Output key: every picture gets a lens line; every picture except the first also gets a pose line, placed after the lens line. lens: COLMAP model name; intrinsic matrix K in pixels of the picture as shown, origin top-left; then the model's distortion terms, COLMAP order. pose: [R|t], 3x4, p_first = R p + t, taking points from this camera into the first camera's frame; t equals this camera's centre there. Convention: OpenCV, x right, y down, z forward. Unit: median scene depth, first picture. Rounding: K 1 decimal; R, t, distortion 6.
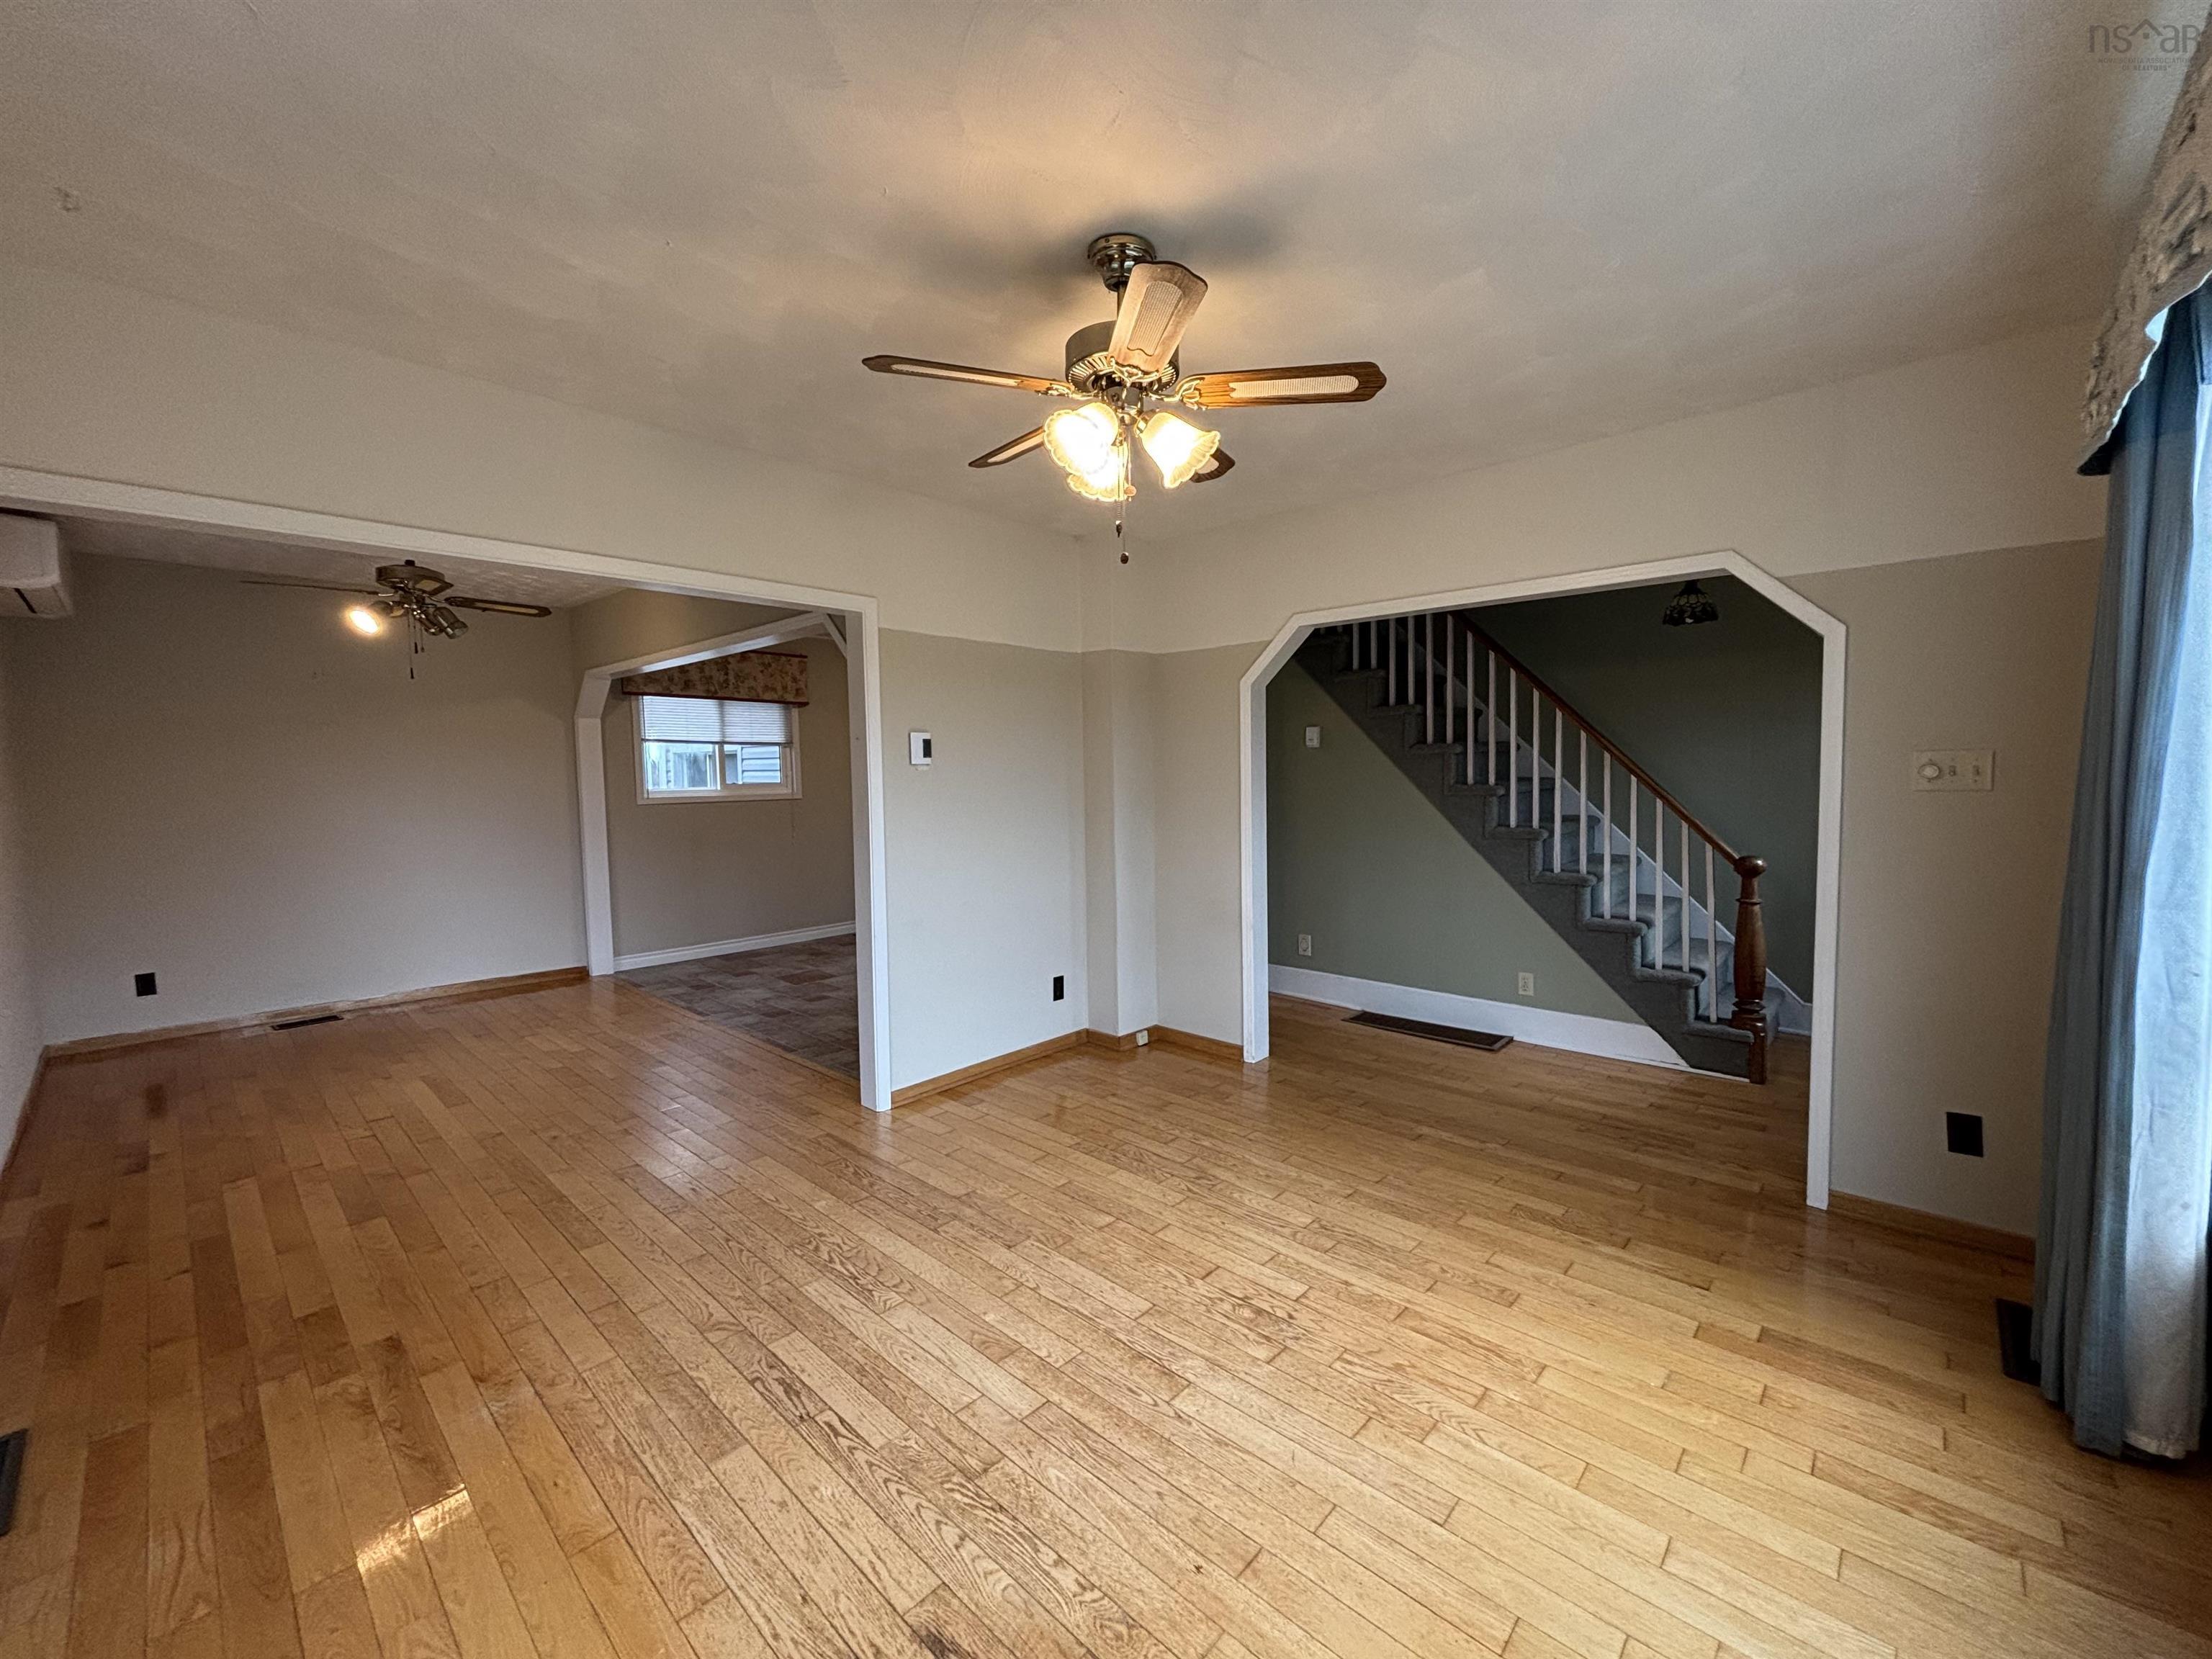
lens RADIAL K [[892.4, 0, 1102.5], [0, 892.4, 818.7], [0, 0, 1]] dist [-0.000171, -0.000087]
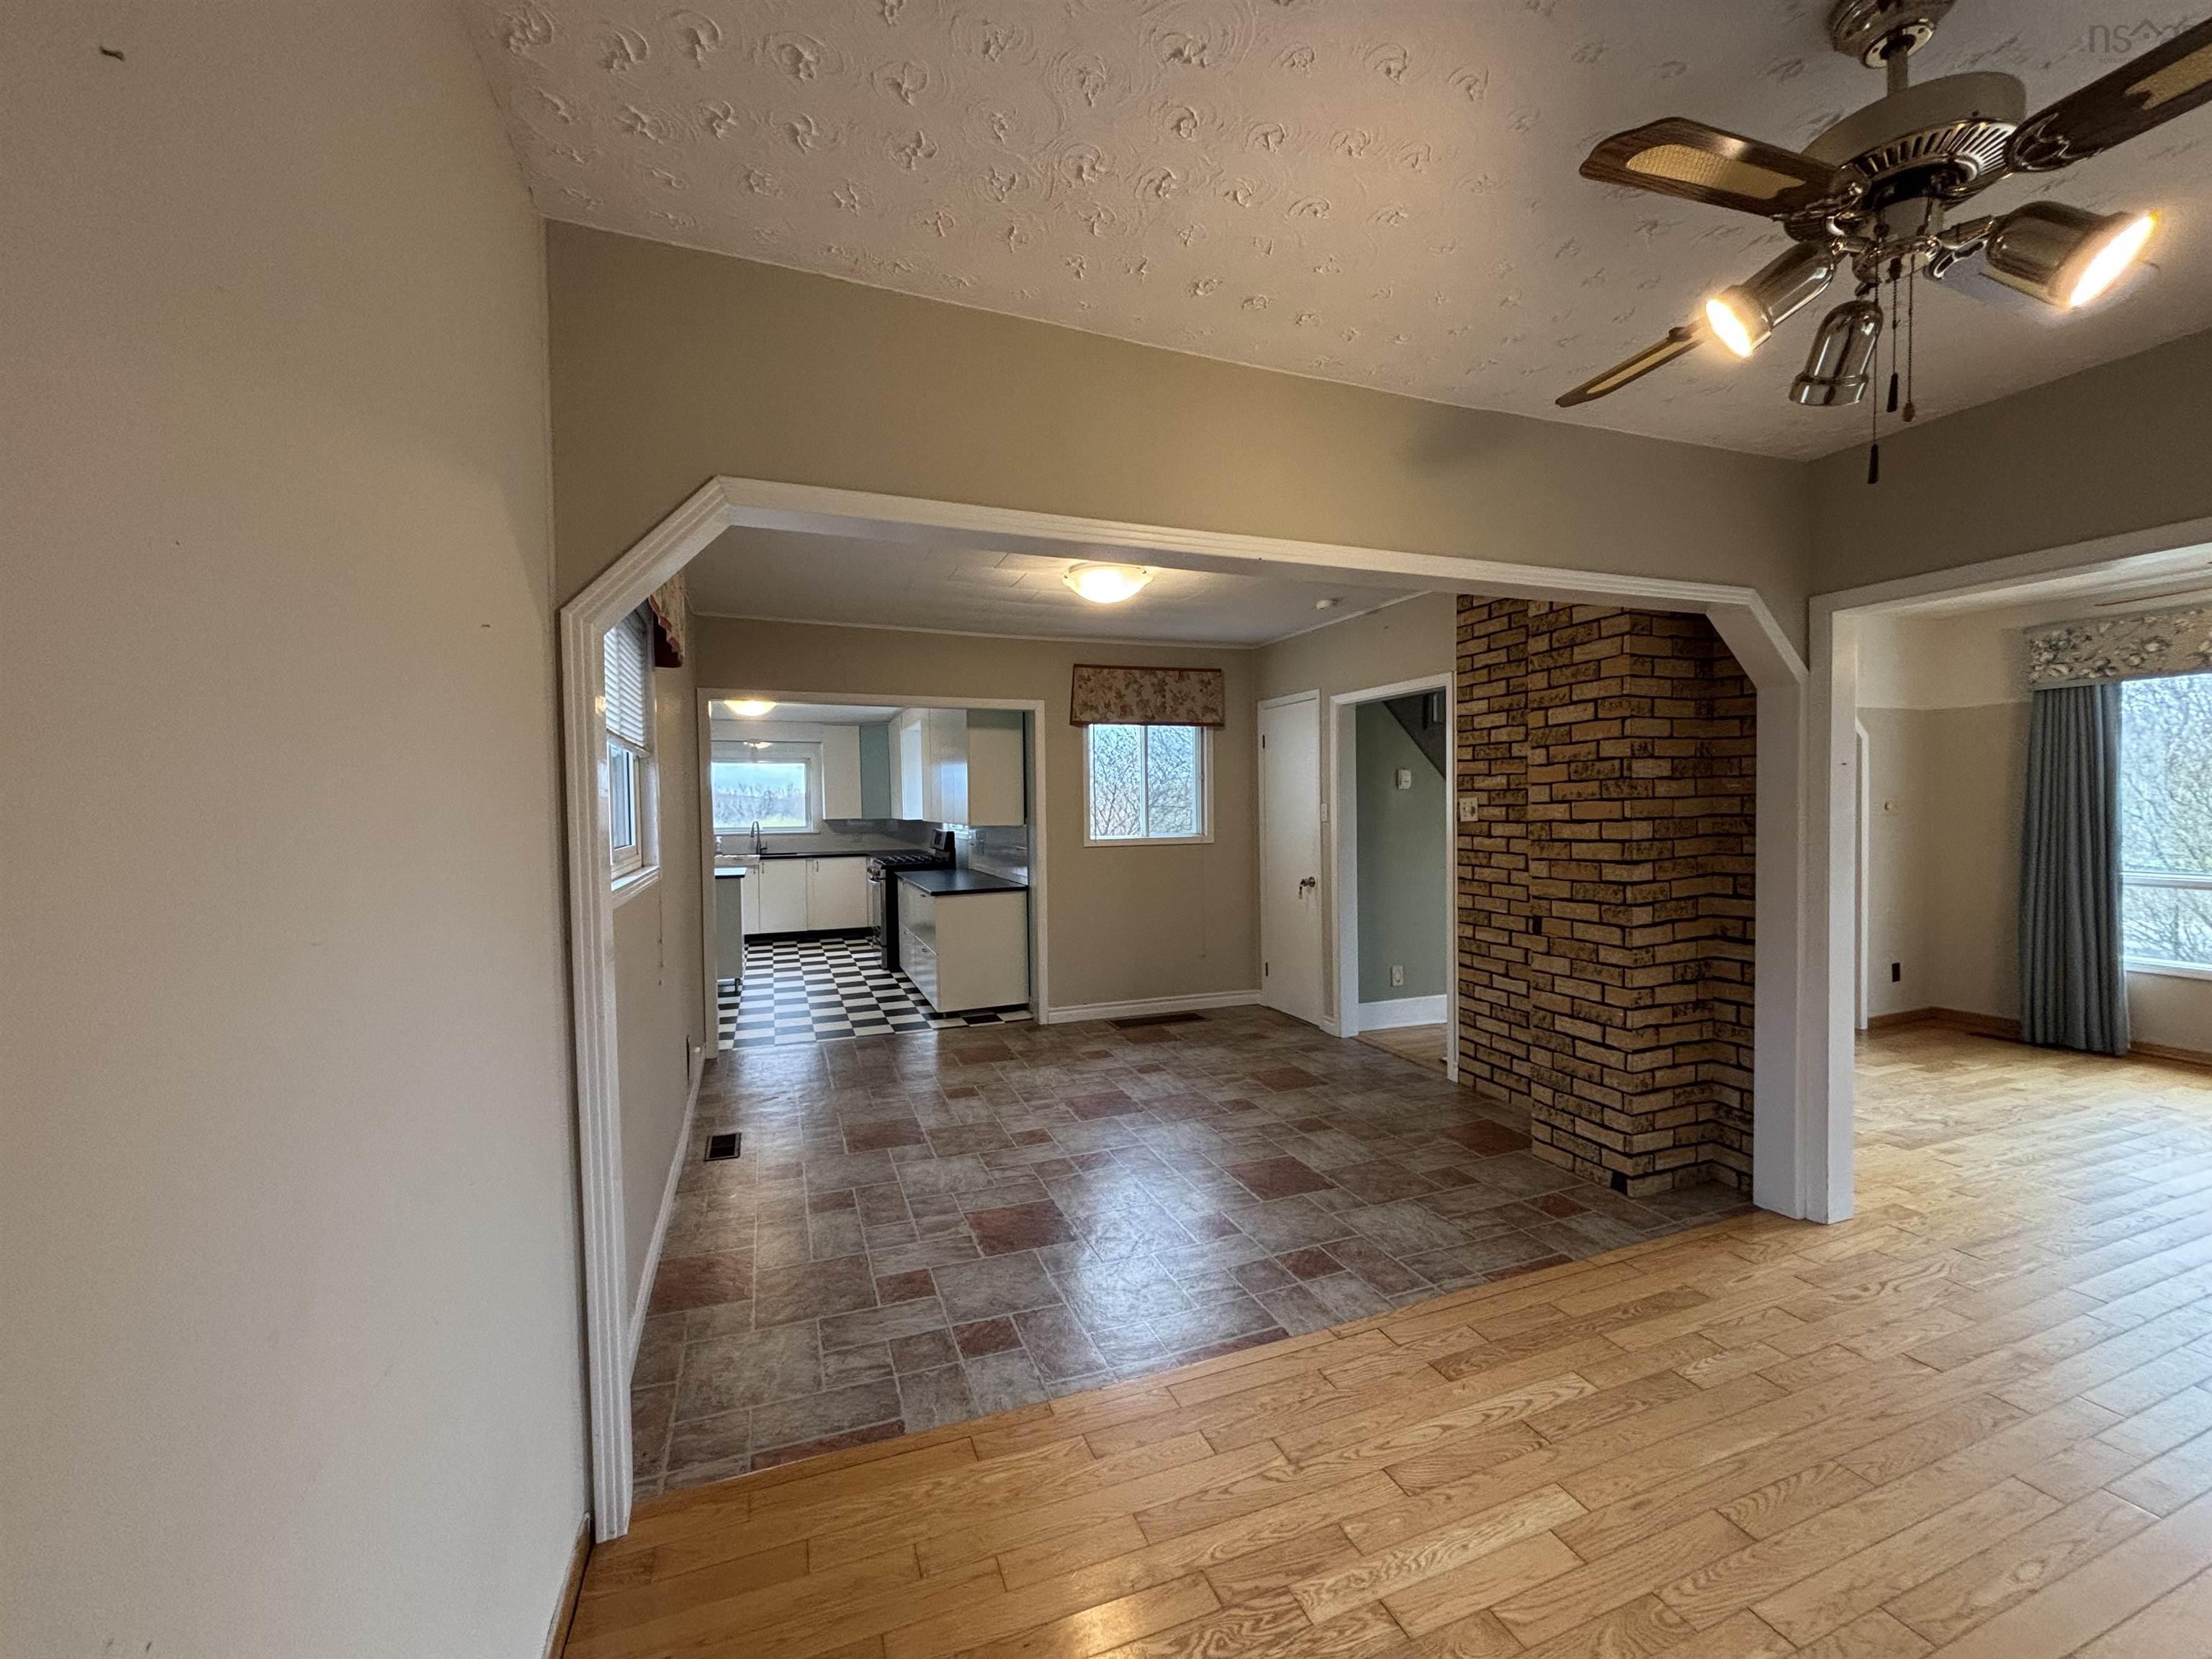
lens RADIAL K [[892.4, 0, 1102.0], [0, 892.4, 826.0], [0, 0, 1]] dist [-0.000171, -0.000087]
pose [[0.440436, -0.013392, 0.897684, -1.451248], [0.059970, 0.998094, -0.014534, -0.068926], [-0.895779, 0.060235, 0.440399, 1.389610]]
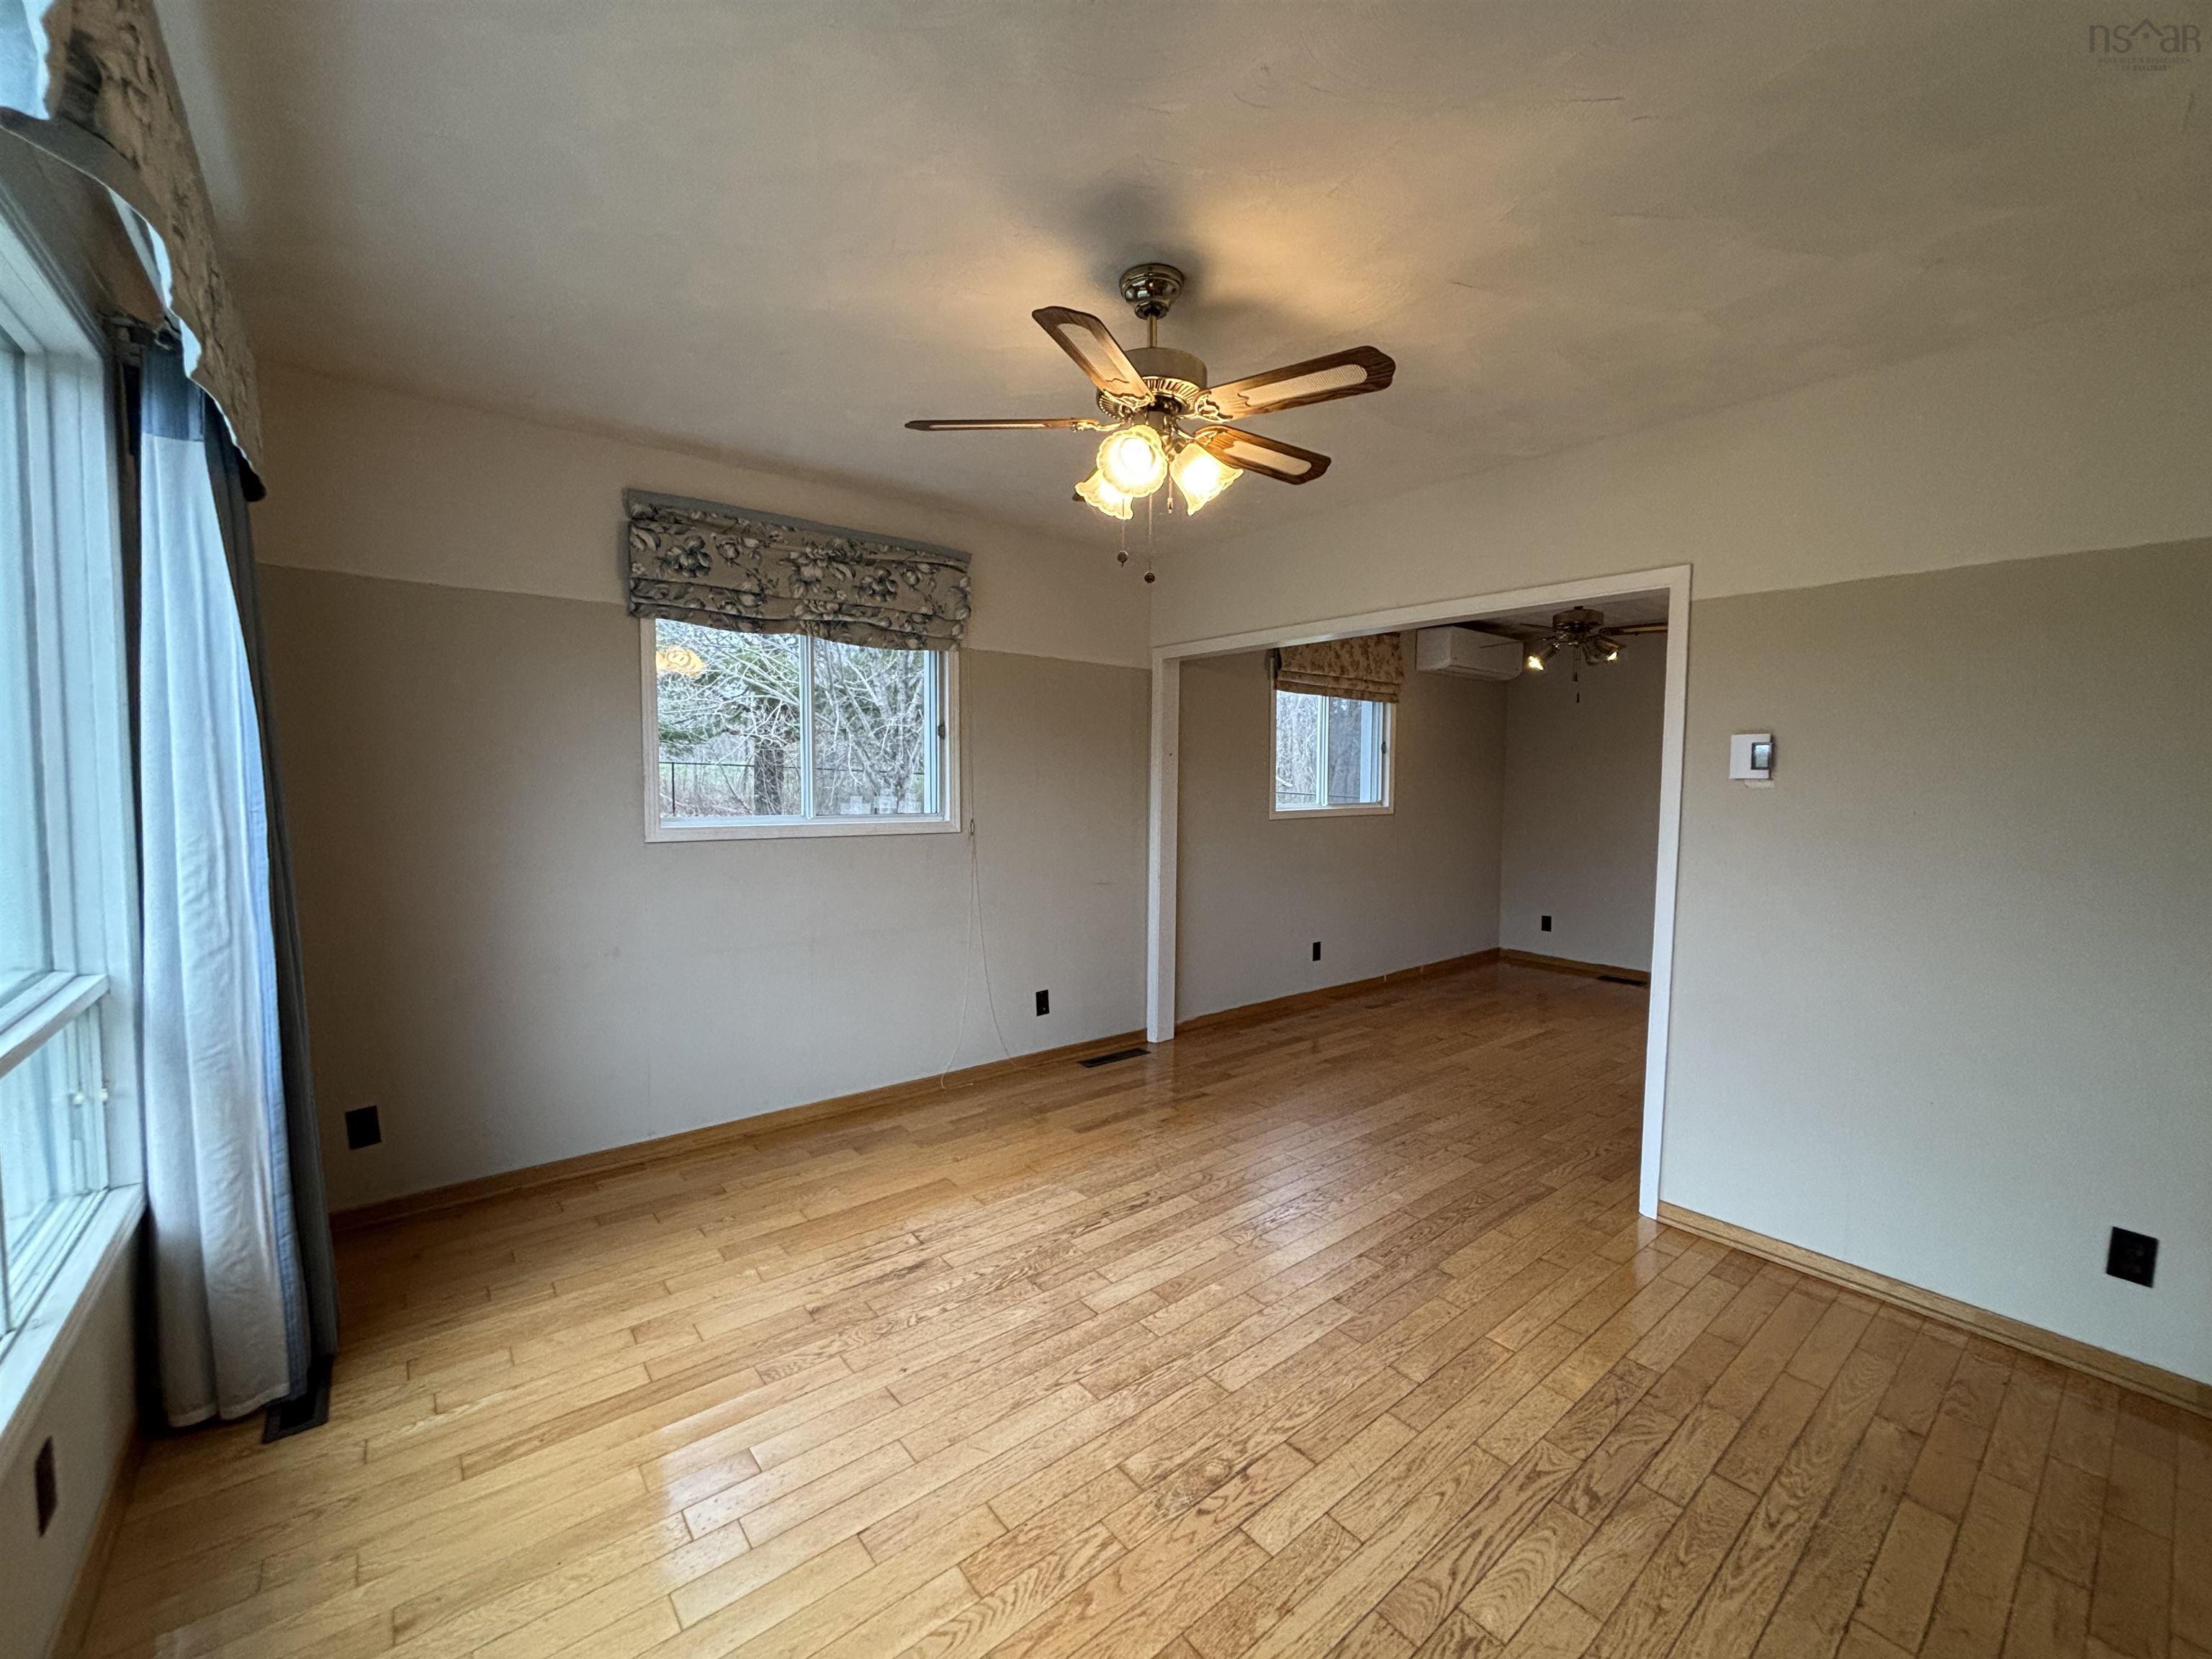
lens RADIAL K [[892.4, 0, 1110.2], [0, 892.4, 818.0], [0, 0, 1]] dist [-0.000171, -0.000087]
pose [[-0.130863, 0.058637, -0.989665, 0.651979], [-0.069354, 0.995262, 0.068139, -0.050275], [0.988972, 0.077554, -0.126177, 0.680001]]
